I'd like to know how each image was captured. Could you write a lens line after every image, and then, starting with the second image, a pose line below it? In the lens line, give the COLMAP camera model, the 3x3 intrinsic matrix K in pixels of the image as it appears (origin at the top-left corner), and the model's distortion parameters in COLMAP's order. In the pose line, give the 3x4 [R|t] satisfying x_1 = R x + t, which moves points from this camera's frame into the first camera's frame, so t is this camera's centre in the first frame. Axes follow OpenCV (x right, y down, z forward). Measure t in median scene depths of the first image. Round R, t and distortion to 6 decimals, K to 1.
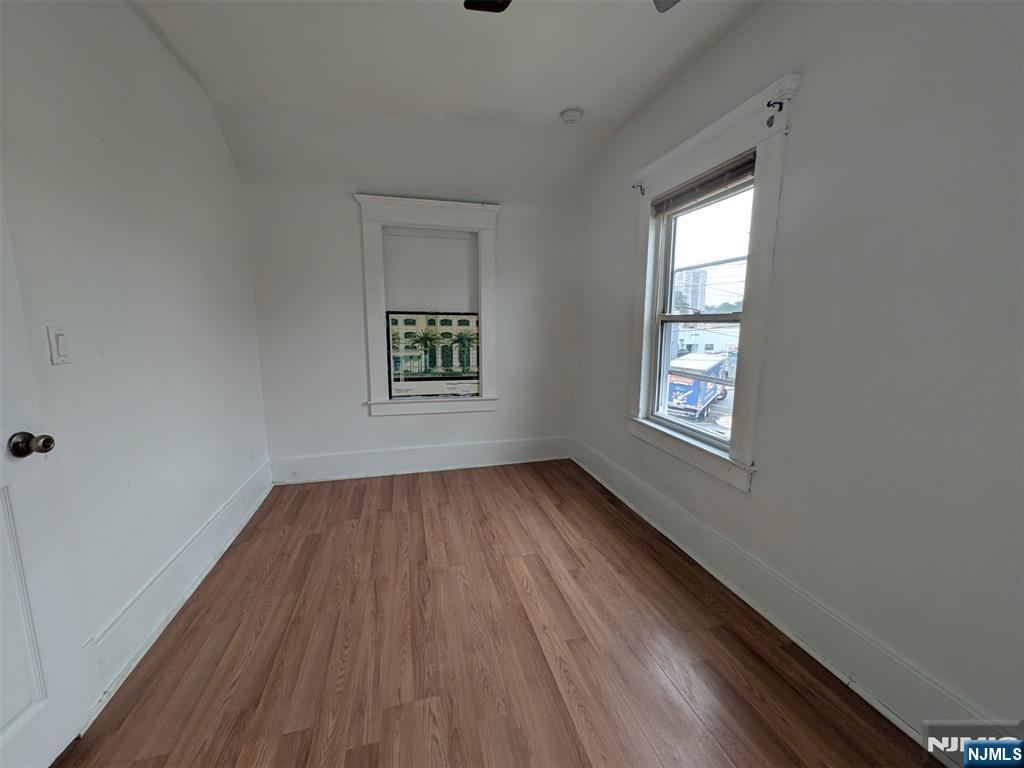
lens RADIAL K [[400.3, 0, 514.9], [0, 400.3, 381.8], [0, 0, 1]] dist [-0.002318, -0.000134]
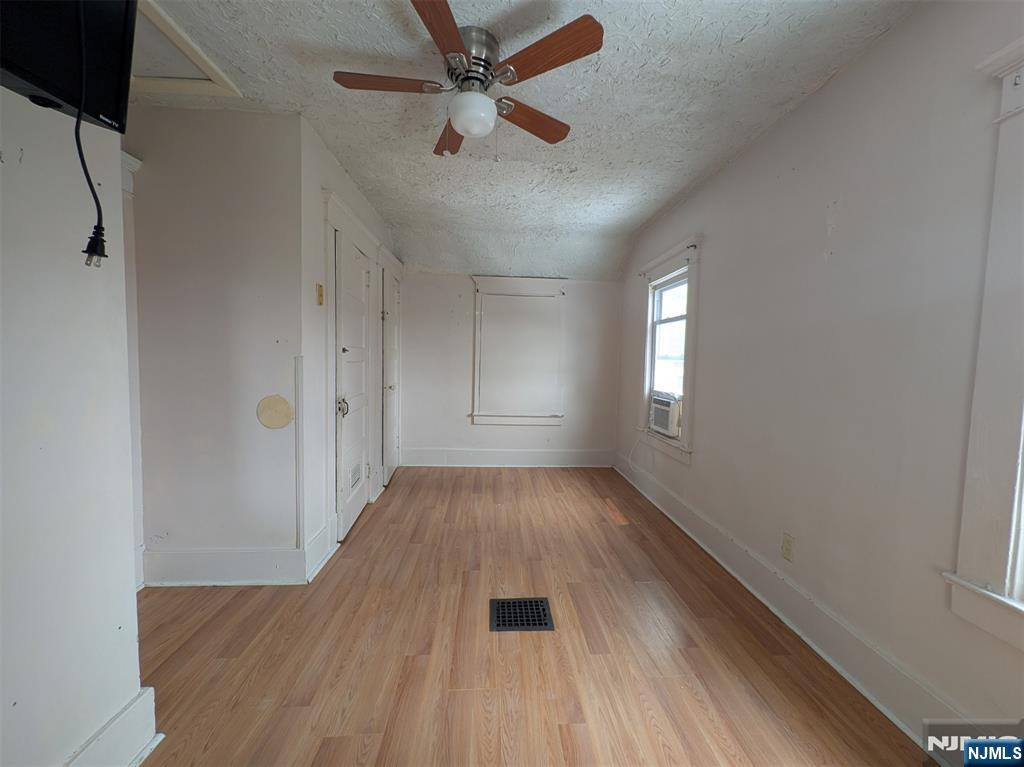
lens RADIAL K [[405.2, 0, 512.8], [0, 405.2, 382.0], [0, 0, 1]] dist [0.002474, 0.000000]
pose [[0.975869, 0.032185, -0.215972, 0.123796], [-0.052664, 0.994571, -0.089745, 0.081394], [0.211911, 0.098953, 0.972266, -0.554176]]
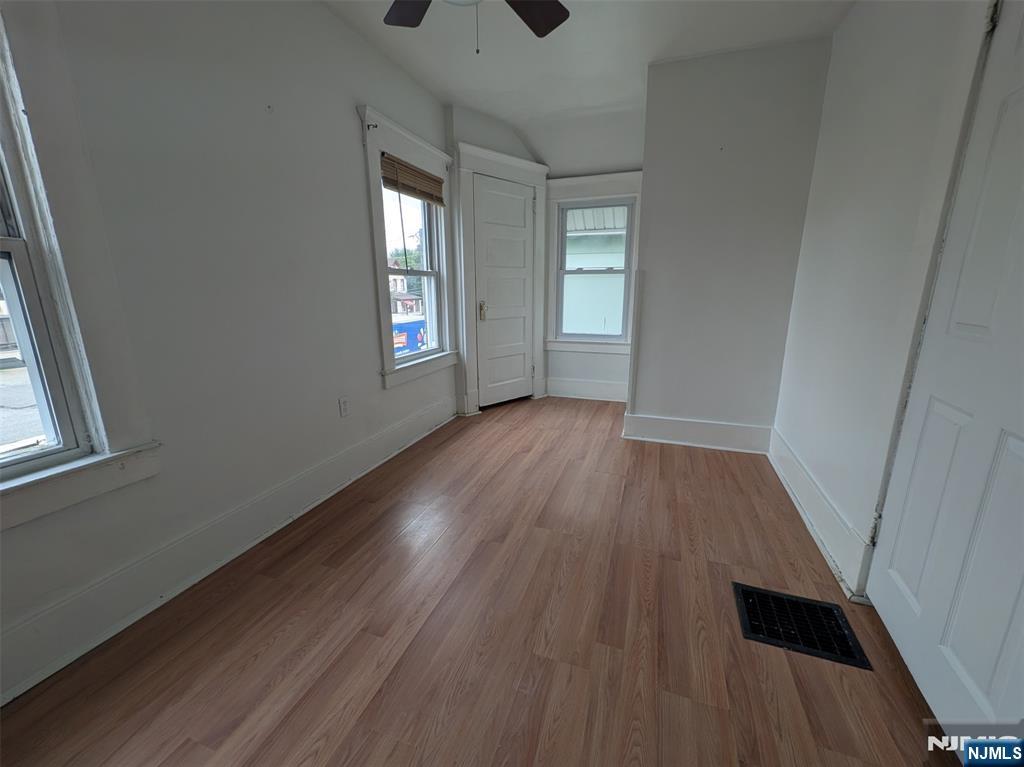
lens RADIAL K [[405.2, 0, 514.2], [0, 405.2, 384.0], [0, 0, 1]] dist [0.002474, 0.000000]
pose [[-0.822632, -0.135396, 0.552218, -0.476707], [0.079069, 0.934553, 0.346927, -0.130849], [-0.563050, 0.329056, -0.758087, 1.226752]]
